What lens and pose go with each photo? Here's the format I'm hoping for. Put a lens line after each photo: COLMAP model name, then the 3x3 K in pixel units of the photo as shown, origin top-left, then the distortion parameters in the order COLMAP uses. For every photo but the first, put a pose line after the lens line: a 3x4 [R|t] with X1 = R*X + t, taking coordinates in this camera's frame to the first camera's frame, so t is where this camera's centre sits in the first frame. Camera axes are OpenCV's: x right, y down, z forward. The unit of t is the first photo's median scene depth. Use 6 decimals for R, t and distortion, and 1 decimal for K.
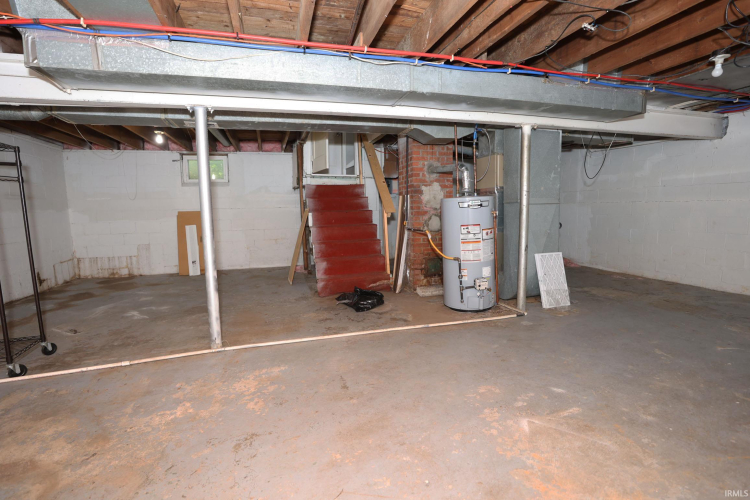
lens RADIAL K [[340.9, 0, 373.6], [0, 340.9, 249.8], [0, 0, 1]] dist [-0.052337, 0.015818]
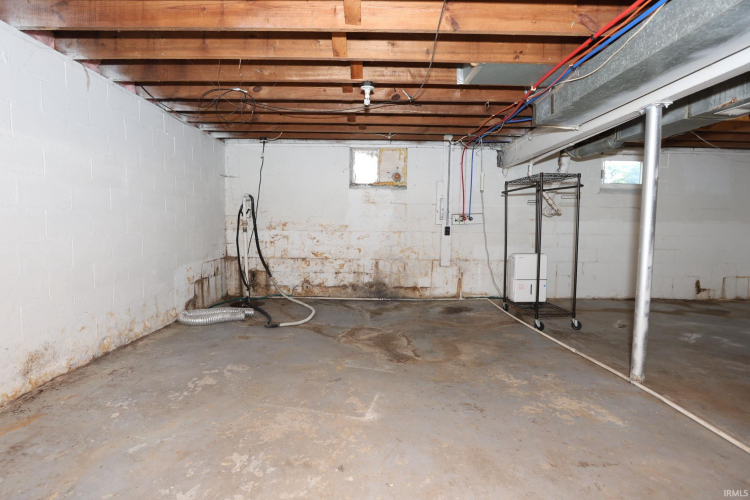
lens RADIAL K [[340.9, 0, 373.6], [0, 340.9, 249.8], [0, 0, 1]] dist [-0.052337, 0.015818]
pose [[-0.213864, 0.094495, -0.972282, 0.522747], [-0.128434, 0.983950, 0.123880, -0.063172], [0.968384, 0.151368, -0.198295, 0.498307]]
